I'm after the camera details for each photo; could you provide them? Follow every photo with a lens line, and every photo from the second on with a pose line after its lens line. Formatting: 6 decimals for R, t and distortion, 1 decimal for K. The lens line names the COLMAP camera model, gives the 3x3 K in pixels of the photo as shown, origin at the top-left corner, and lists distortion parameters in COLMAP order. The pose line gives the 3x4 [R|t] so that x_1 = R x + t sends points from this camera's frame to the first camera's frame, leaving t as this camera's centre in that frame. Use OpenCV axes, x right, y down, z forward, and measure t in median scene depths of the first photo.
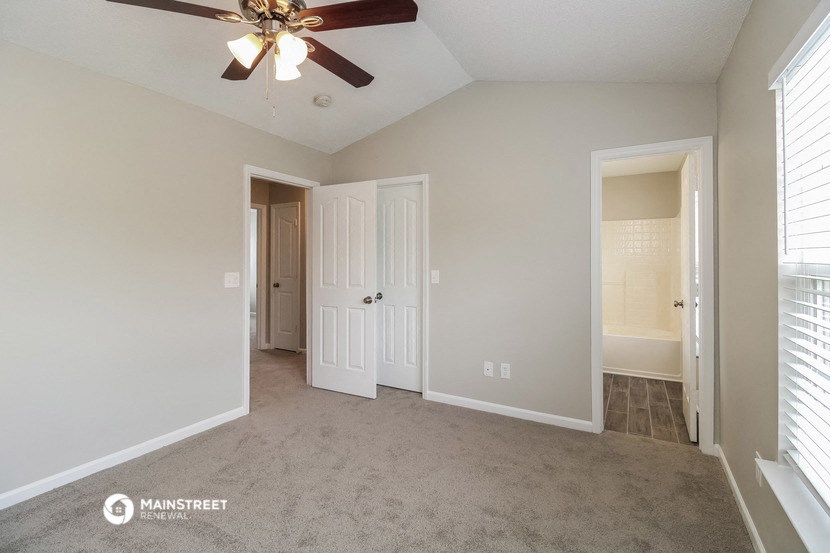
lens RADIAL K [[384.8, 0, 403.3], [0, 384.8, 256.8], [0, 0, 1]] dist [0.008364, -0.002031]
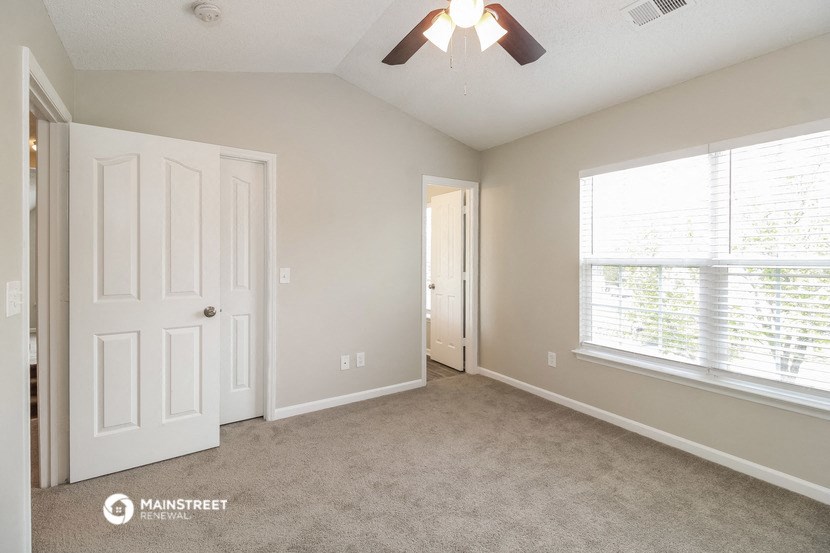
lens RADIAL K [[384.8, 0, 433.1], [0, 384.8, 258.0], [0, 0, 1]] dist [0.008364, -0.002031]
pose [[0.439109, -0.001923, 0.898432, -0.578509], [-0.010285, 0.999921, 0.007167, 0.002991], [-0.898375, -0.012387, 0.439055, 0.330956]]
